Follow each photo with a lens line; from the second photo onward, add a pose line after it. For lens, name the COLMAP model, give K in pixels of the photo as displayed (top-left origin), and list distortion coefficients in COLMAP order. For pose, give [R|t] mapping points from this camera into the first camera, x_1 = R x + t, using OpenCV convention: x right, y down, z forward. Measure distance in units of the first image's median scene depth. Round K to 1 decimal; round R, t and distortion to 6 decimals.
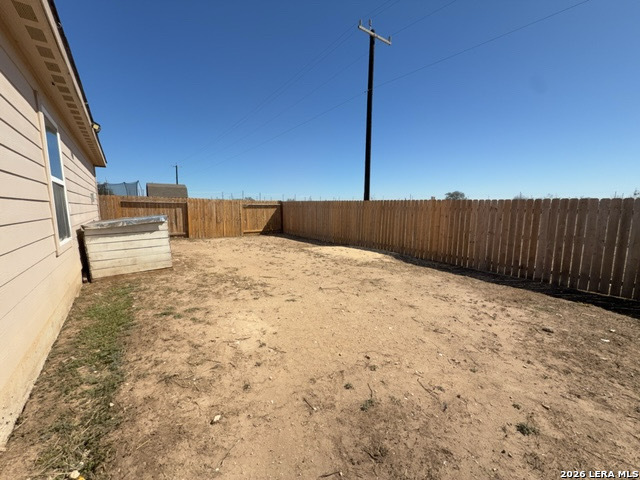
lens RADIAL K [[255.6, 0, 320.4], [0, 255.6, 239.4], [0, 0, 1]] dist [-0.000448, 0.000103]
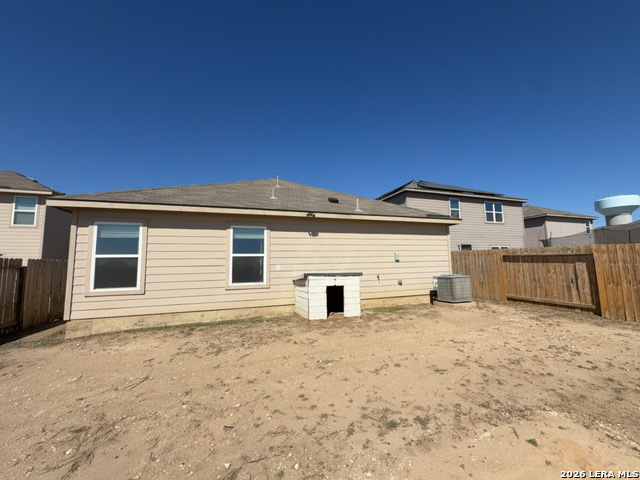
lens RADIAL K [[255.6, 0, 320.6], [0, 255.6, 238.1], [0, 0, 1]] dist [-0.000448, 0.000103]
pose [[-0.308842, -0.086167, -0.947202, 0.216789], [-0.100826, 0.993242, -0.057480, -0.083420], [0.945754, 0.077750, -0.315443, 0.602770]]
